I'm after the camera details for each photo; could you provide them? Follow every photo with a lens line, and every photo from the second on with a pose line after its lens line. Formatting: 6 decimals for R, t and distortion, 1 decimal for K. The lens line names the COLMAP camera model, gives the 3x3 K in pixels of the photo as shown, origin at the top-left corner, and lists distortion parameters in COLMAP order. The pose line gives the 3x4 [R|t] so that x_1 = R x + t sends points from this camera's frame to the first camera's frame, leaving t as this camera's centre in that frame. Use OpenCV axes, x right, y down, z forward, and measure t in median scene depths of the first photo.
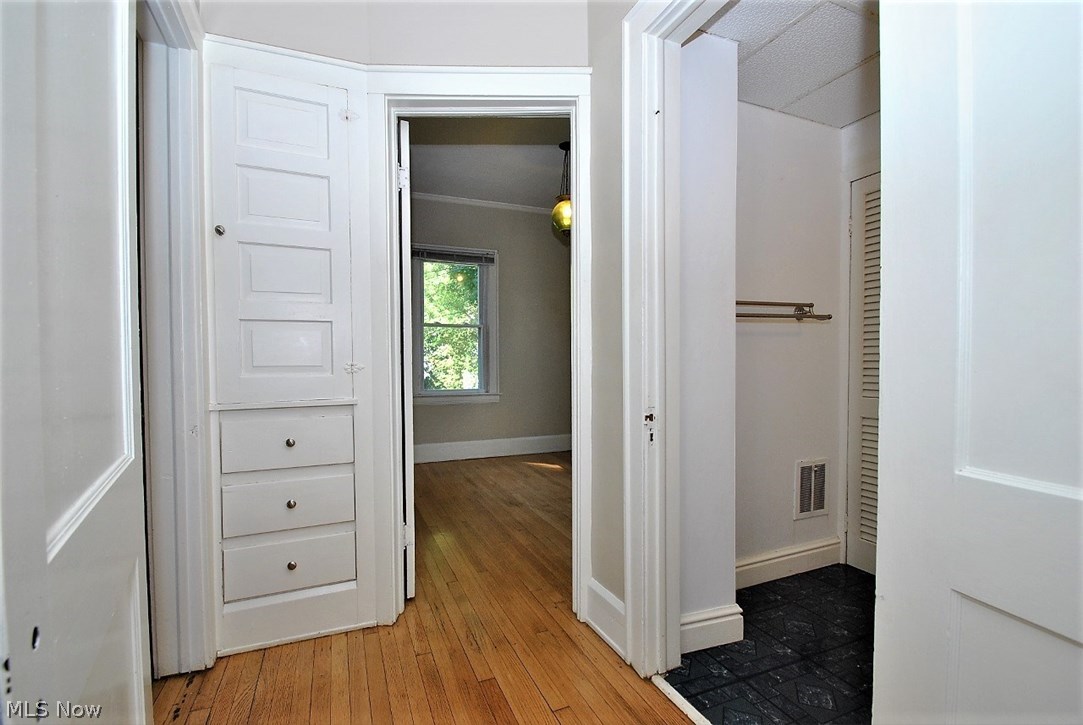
lens RADIAL K [[479.0, 0, 542.7], [0, 479.0, 363.7], [0, 0, 1]] dist [-0.000568, -0.000456]
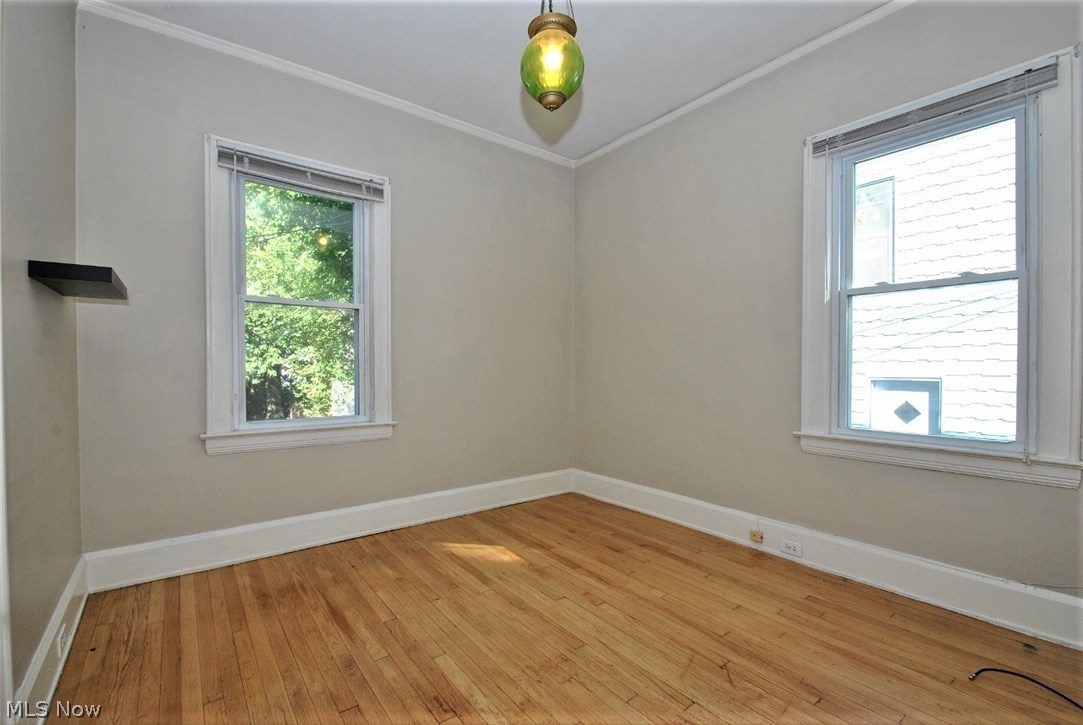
lens RADIAL K [[479.0, 0, 534.1], [0, 479.0, 365.7], [0, 0, 1]] dist [-0.000568, -0.000456]
pose [[0.973323, -0.000948, 0.229436, -0.021877], [0.002701, 0.999969, -0.007329, -0.000747], [-0.229422, 0.007753, 0.973296, 0.152094]]
